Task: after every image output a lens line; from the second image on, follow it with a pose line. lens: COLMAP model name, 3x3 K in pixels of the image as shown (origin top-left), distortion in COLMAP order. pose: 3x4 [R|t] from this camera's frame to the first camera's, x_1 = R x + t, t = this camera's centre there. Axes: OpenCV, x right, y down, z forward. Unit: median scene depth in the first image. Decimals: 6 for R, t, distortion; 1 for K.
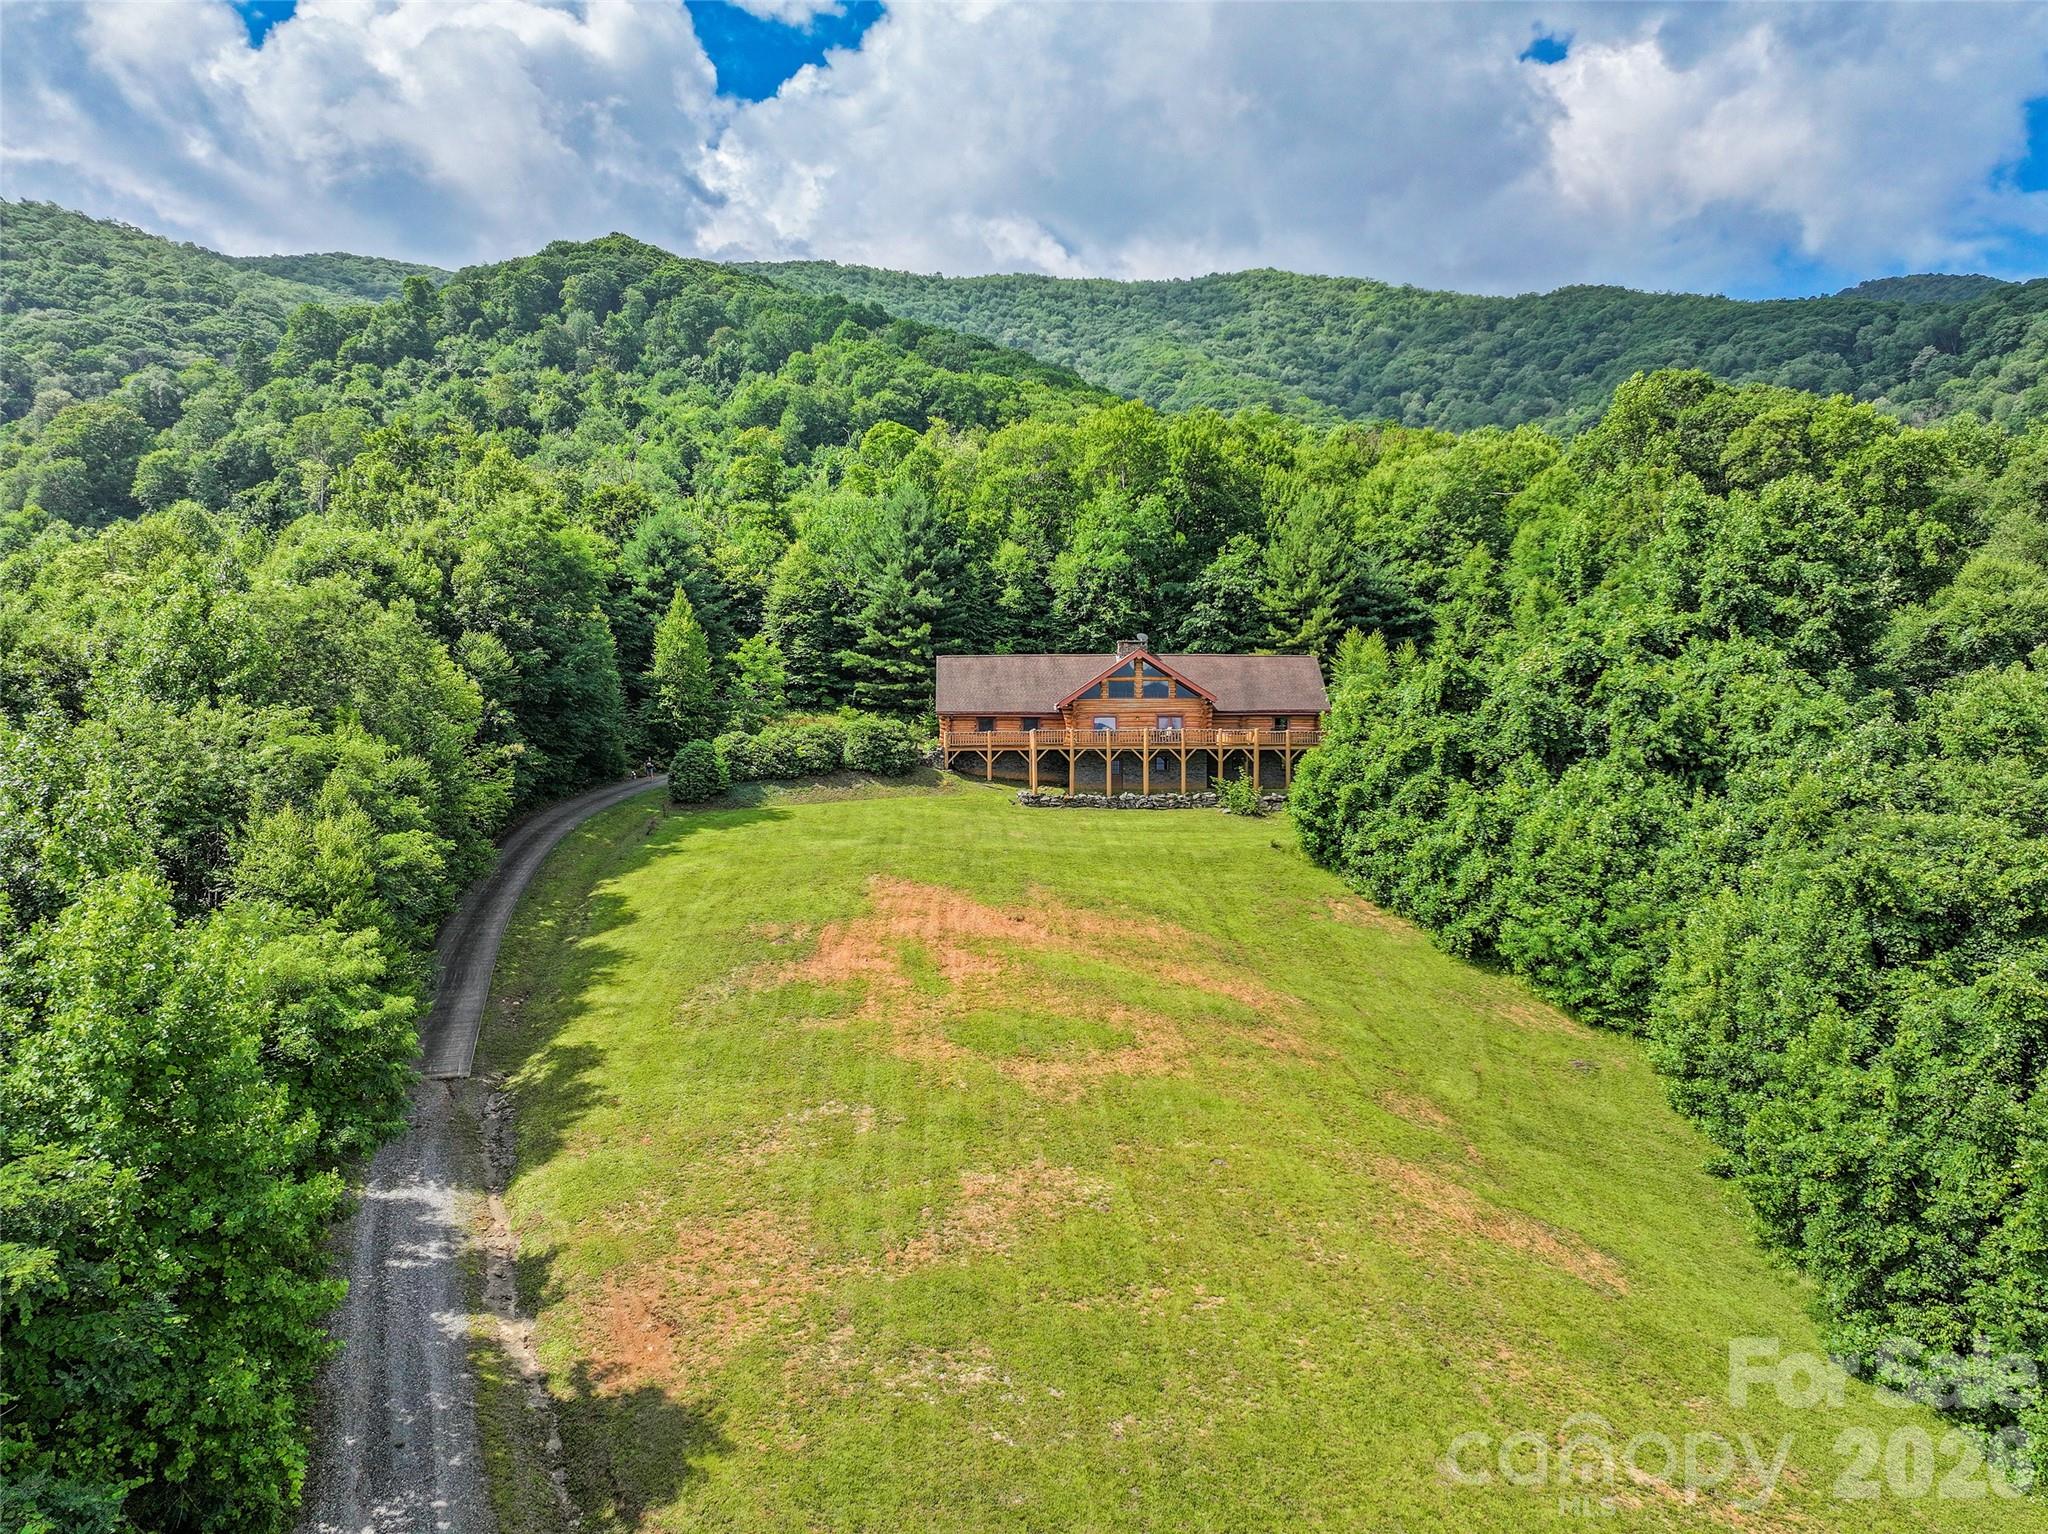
lens RADIAL K [[1434.8, 0, 1036.5], [0, 1434.8, 780.1], [0, 0, 1]] dist [-0.001308, 0.014932]
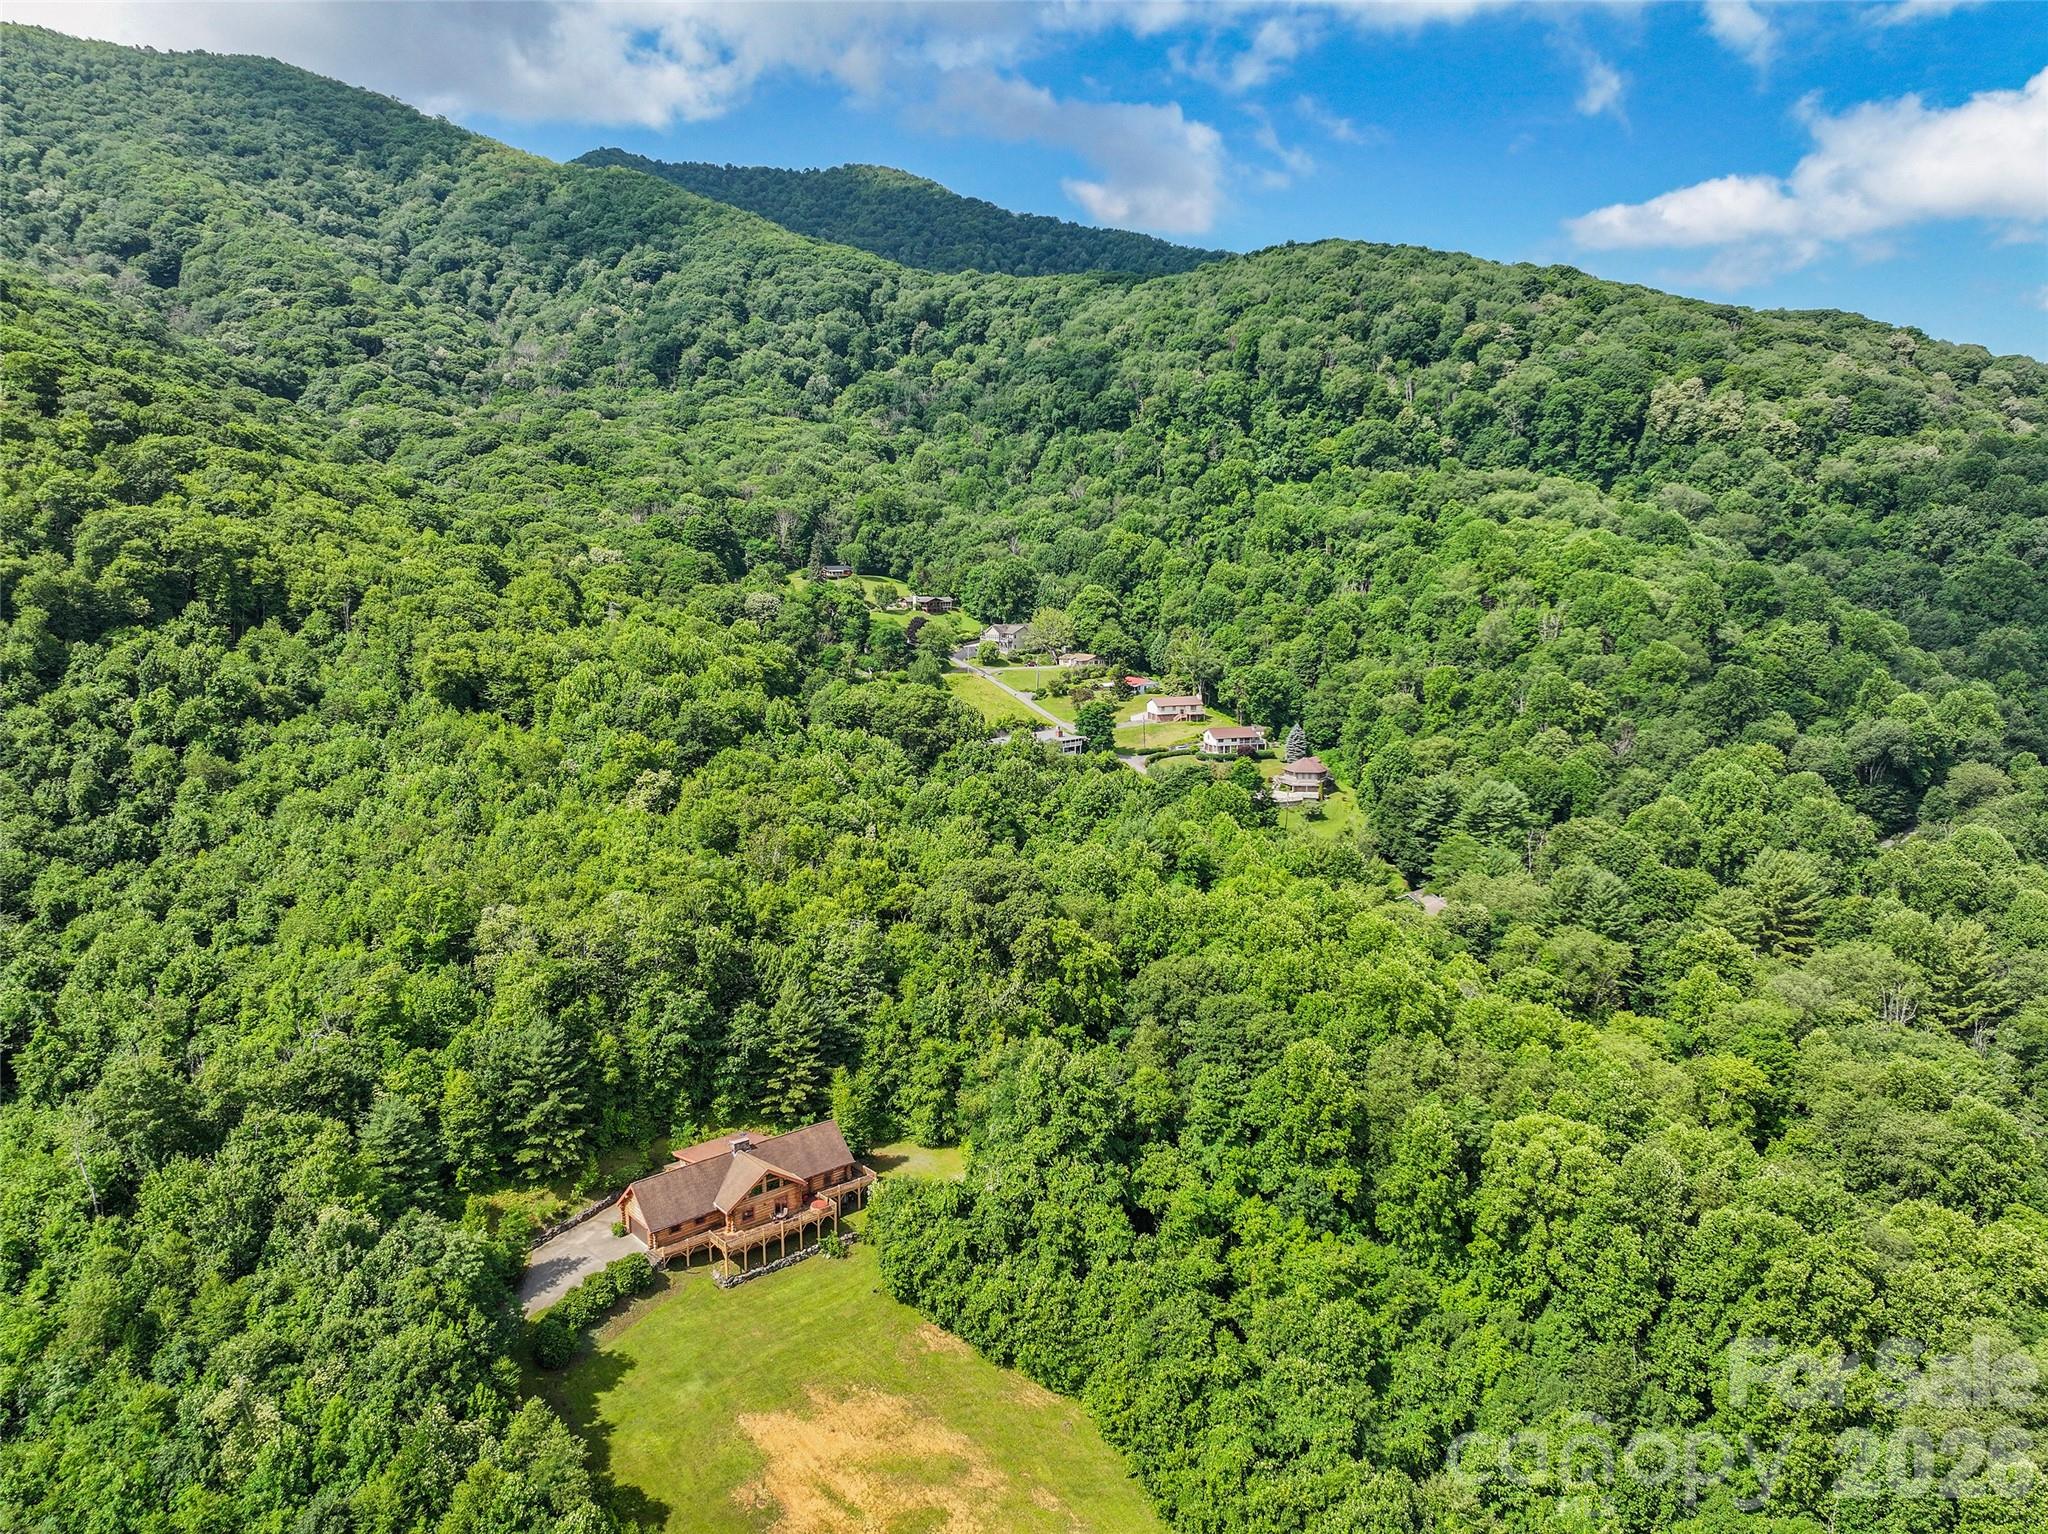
lens RADIAL K [[1434.8, 0, 1041.3], [0, 1434.8, 760.7], [0, 0, 1]] dist [-0.001308, 0.014932]
pose [[0.785860, -0.091089, 0.611659, -0.554659], [0.000733, 0.989229, 0.146374, -0.674487], [-0.618404, -0.114581, 0.777462, -0.403363]]
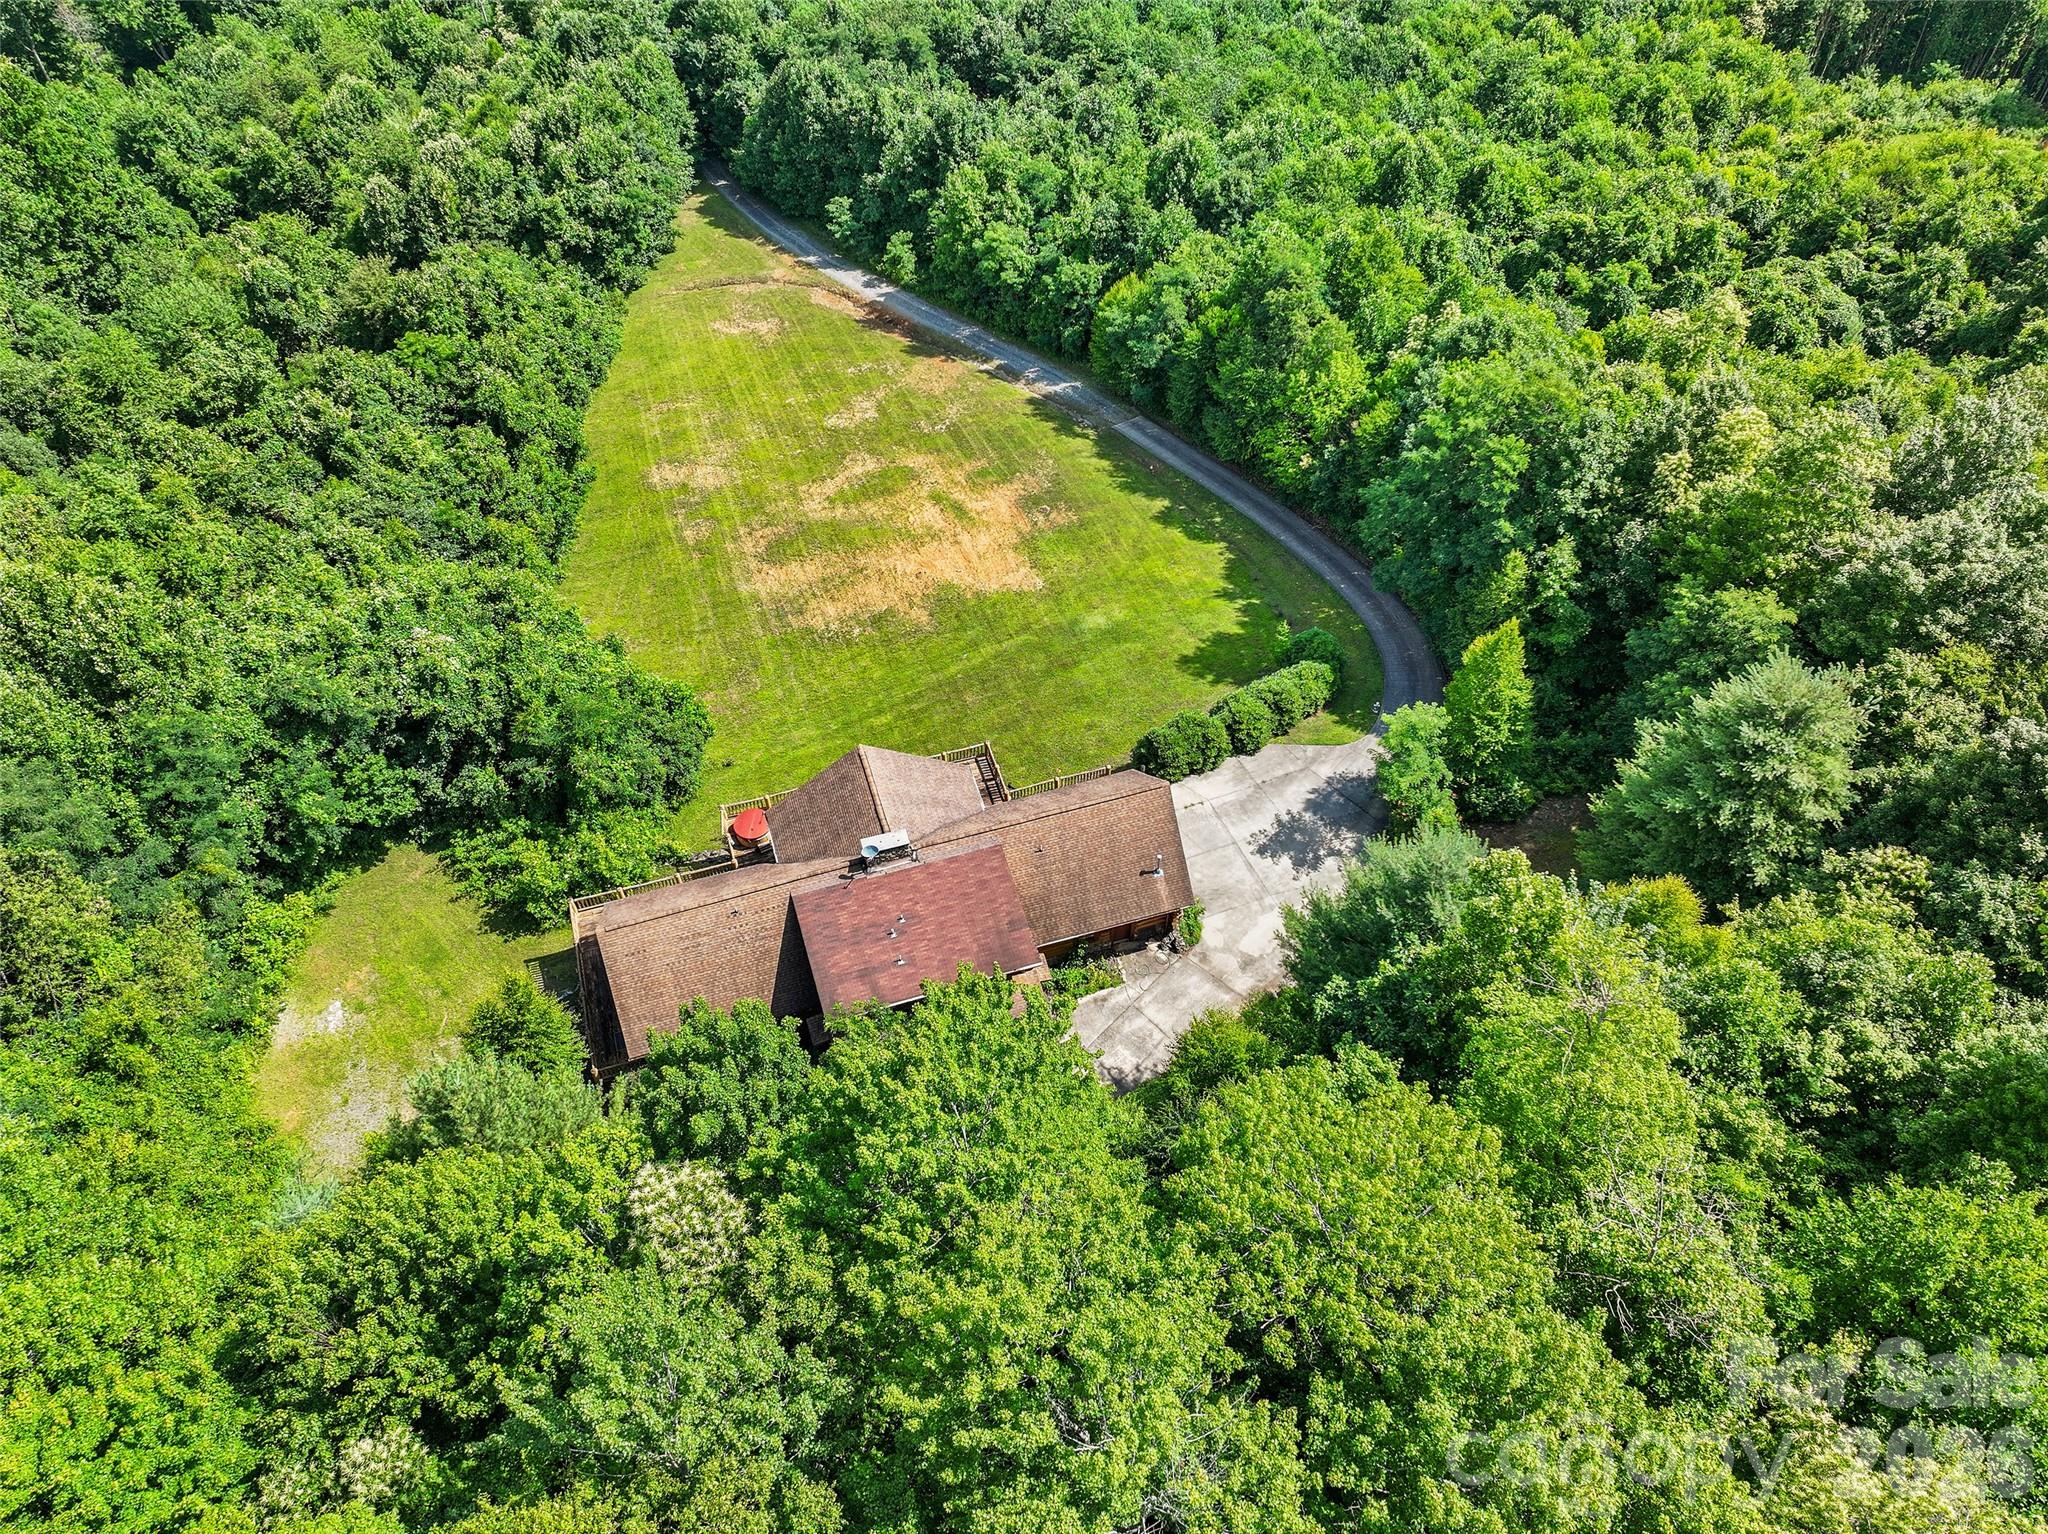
lens RADIAL K [[1434.8, 0, 1036.6], [0, 1434.8, 764.3], [0, 0, 1]] dist [-0.001308, 0.014932]
pose [[-0.967571, 0.192850, -0.163143, 0.085633], [-0.001729, 0.640784, 0.767719, -0.523888], [0.252594, 0.743105, -0.619671, 1.203668]]
